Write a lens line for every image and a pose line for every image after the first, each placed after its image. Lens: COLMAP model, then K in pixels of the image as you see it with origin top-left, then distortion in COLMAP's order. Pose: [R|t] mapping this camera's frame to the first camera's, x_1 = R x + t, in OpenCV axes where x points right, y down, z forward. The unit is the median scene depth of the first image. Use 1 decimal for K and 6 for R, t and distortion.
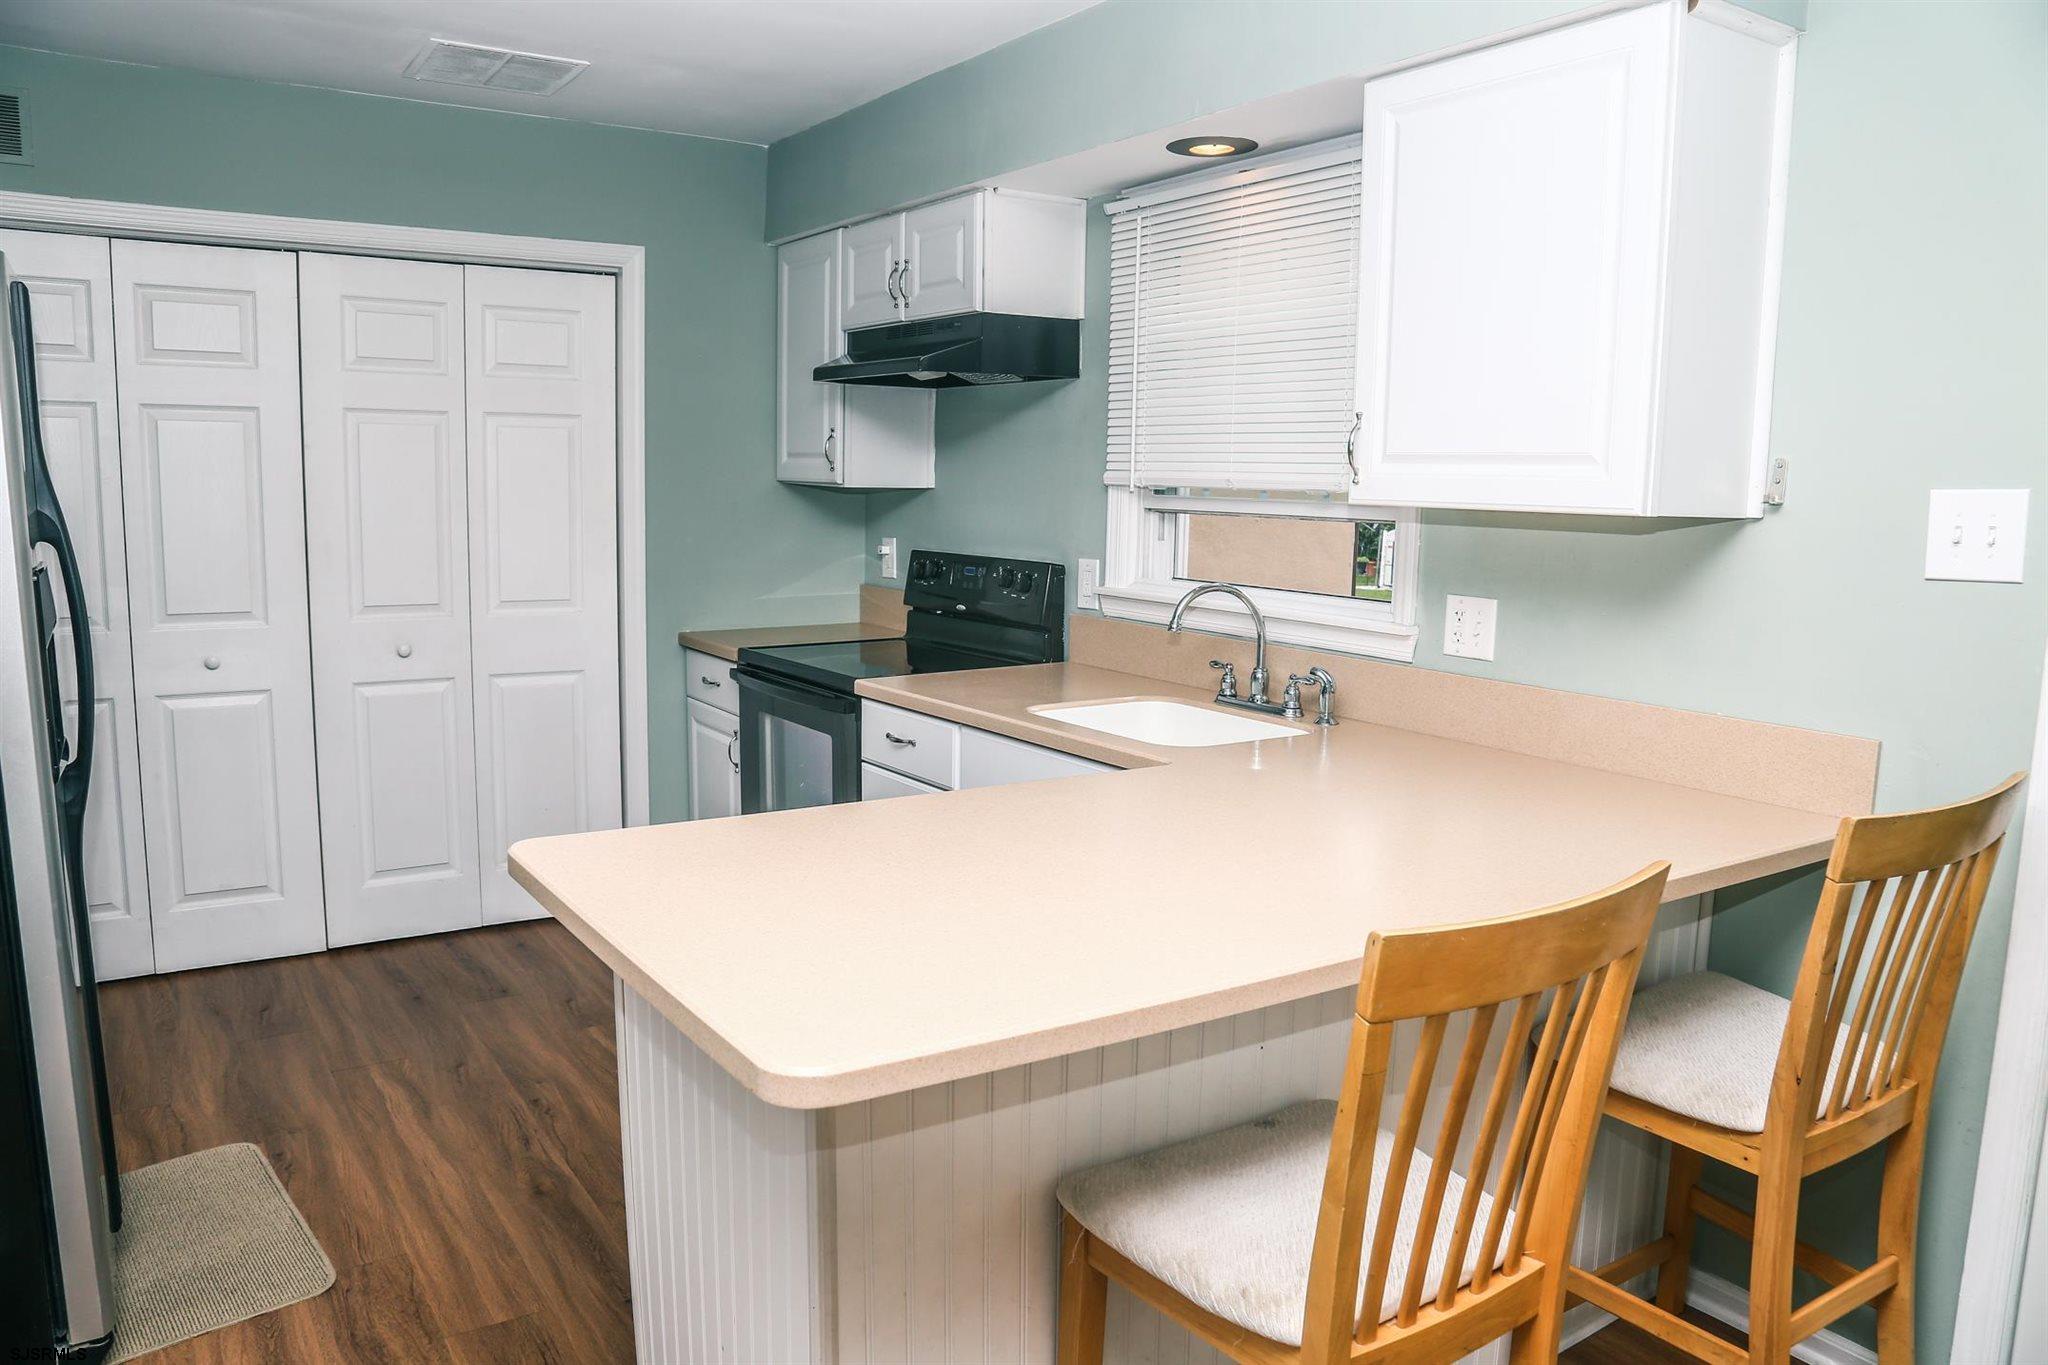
lens RADIAL K [[1430.0, 0, 1034.9], [0, 1430.0, 678.6], [0, 0, 1]] dist [-0.134143, 0.074918]
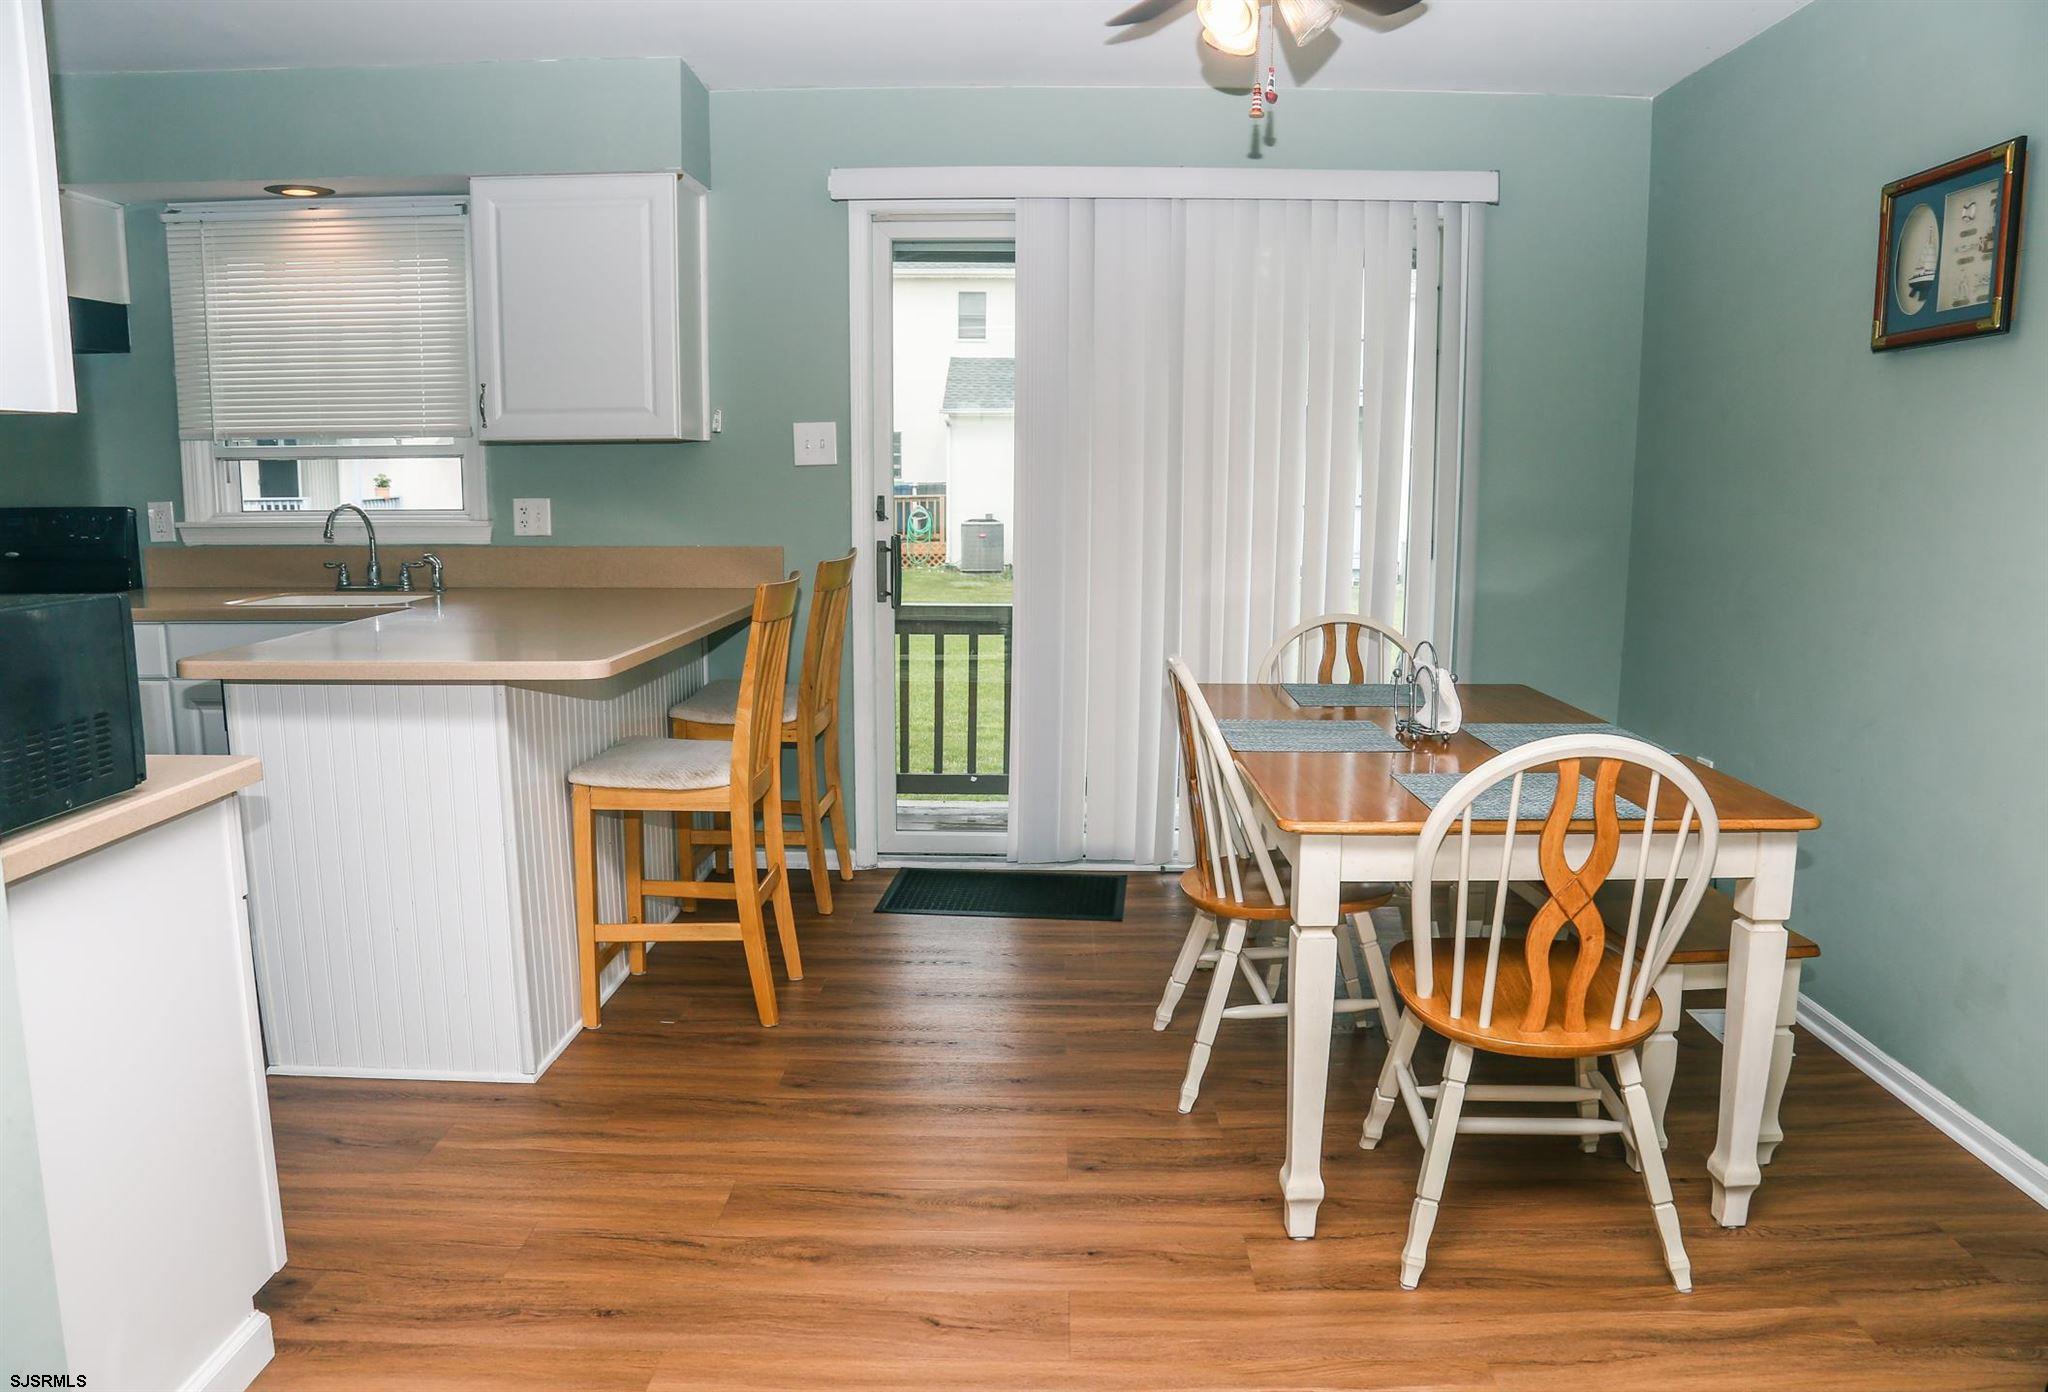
lens RADIAL K [[1439.5, 0, 1032.2], [0, 1439.5, 699.3], [0, 0, 1]] dist [-0.125879, 0.069006]
pose [[0.575794, -0.150528, 0.803618, -0.518473], [0.120943, 0.987774, 0.098366, 0.059211], [-0.808600, 0.040553, 0.586960, -0.304174]]
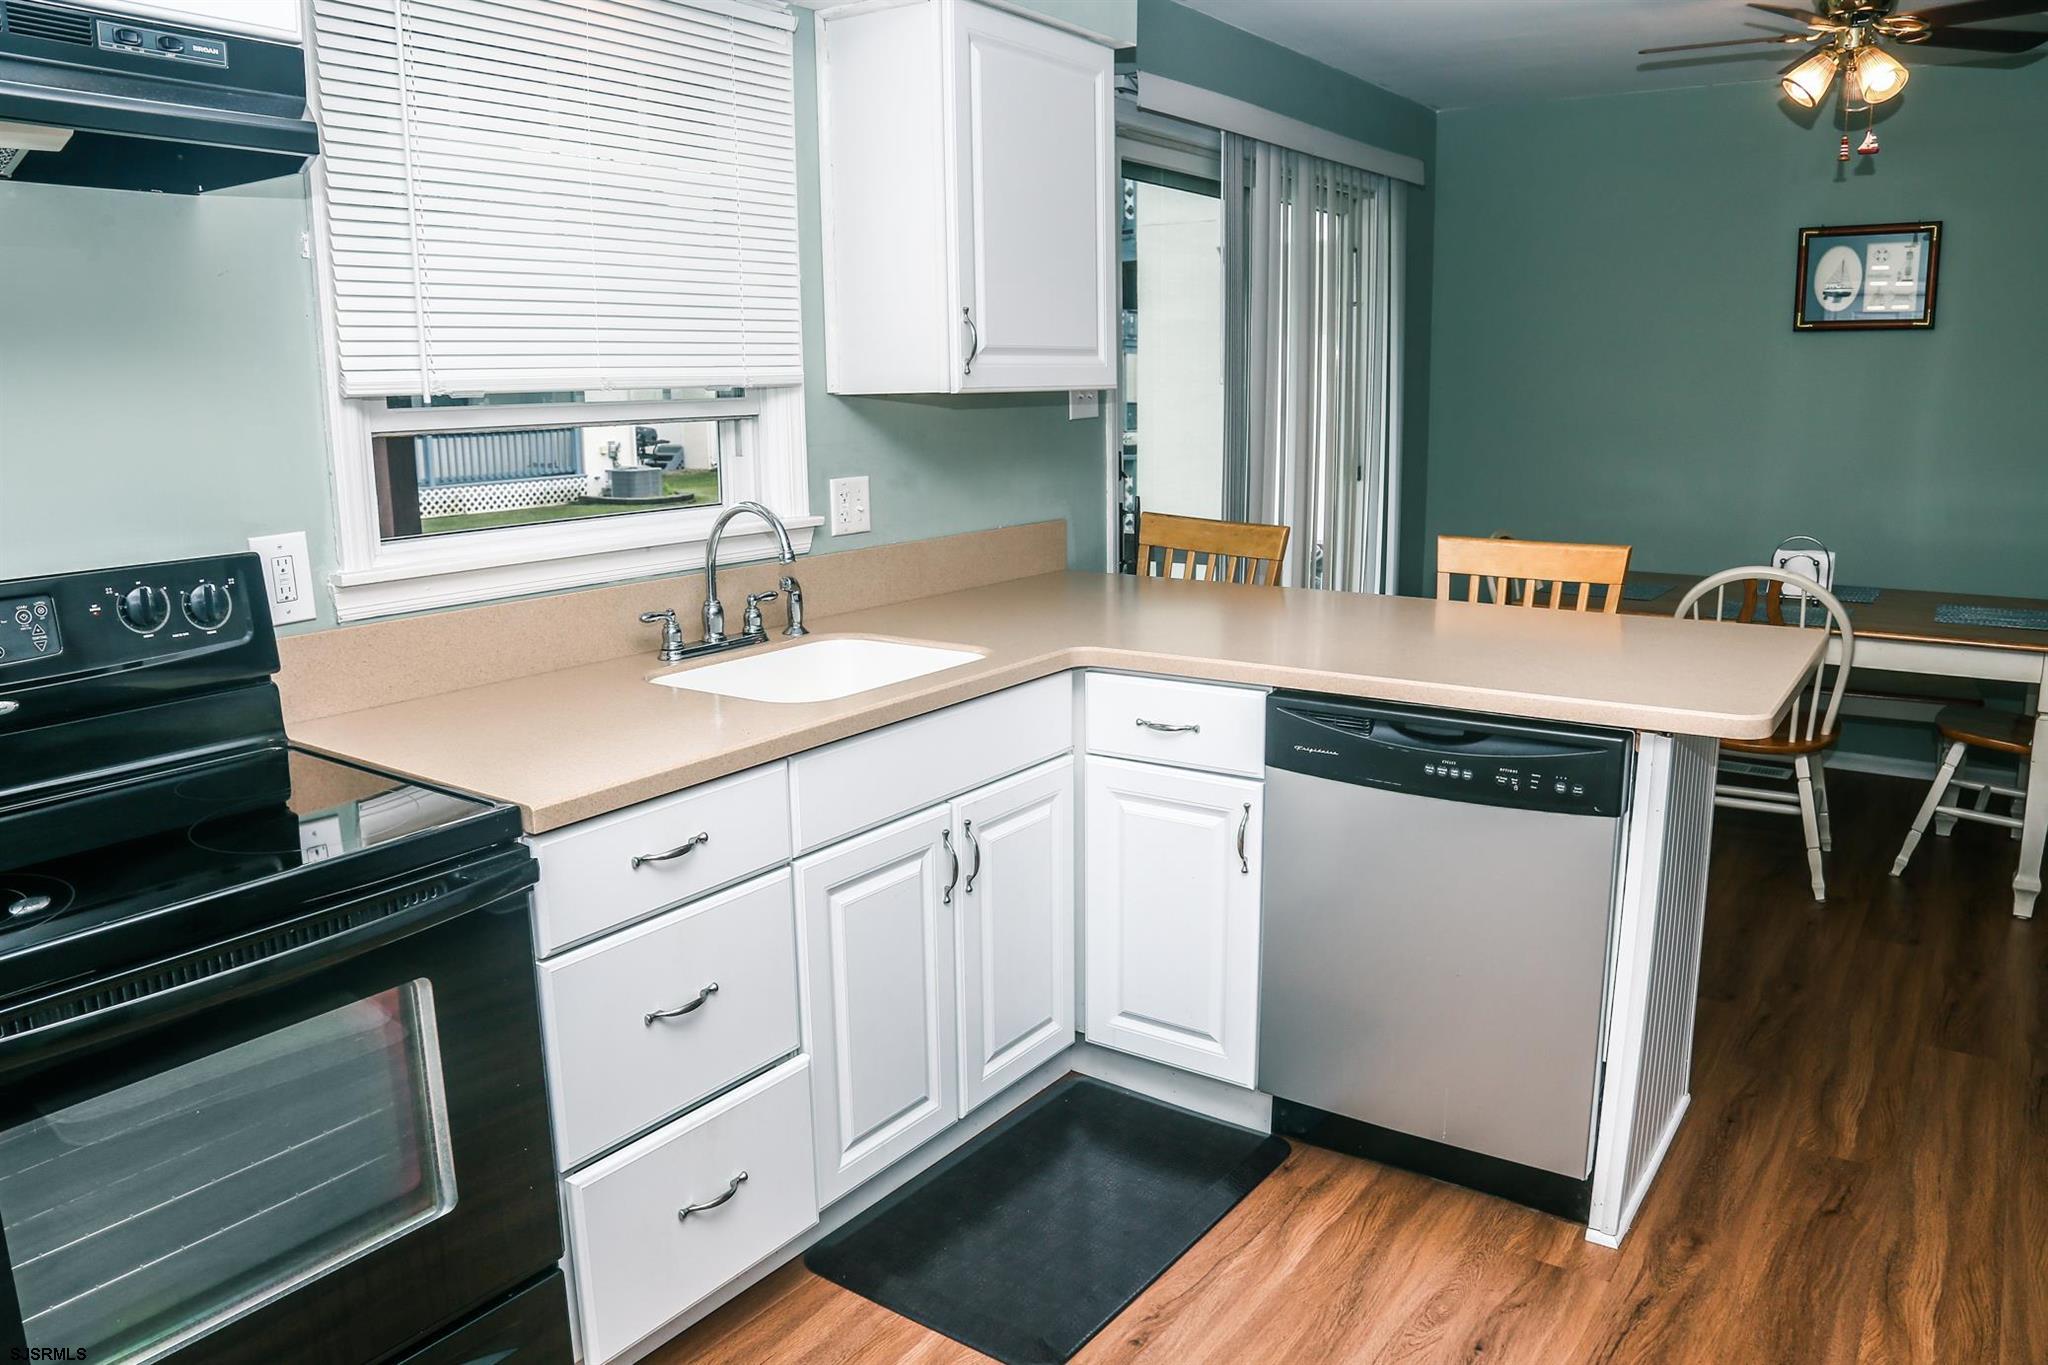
lens RADIAL K [[1458.6, 0, 1027.0], [0, 1458.6, 685.0], [0, 0, 1]] dist [-0.131334, 0.071639]
pose [[-0.351820, -0.208430, 0.912568, -0.582252], [0.133269, 0.953811, 0.269229, -0.138393], [-0.926532, 0.216337, -0.307792, 0.923205]]
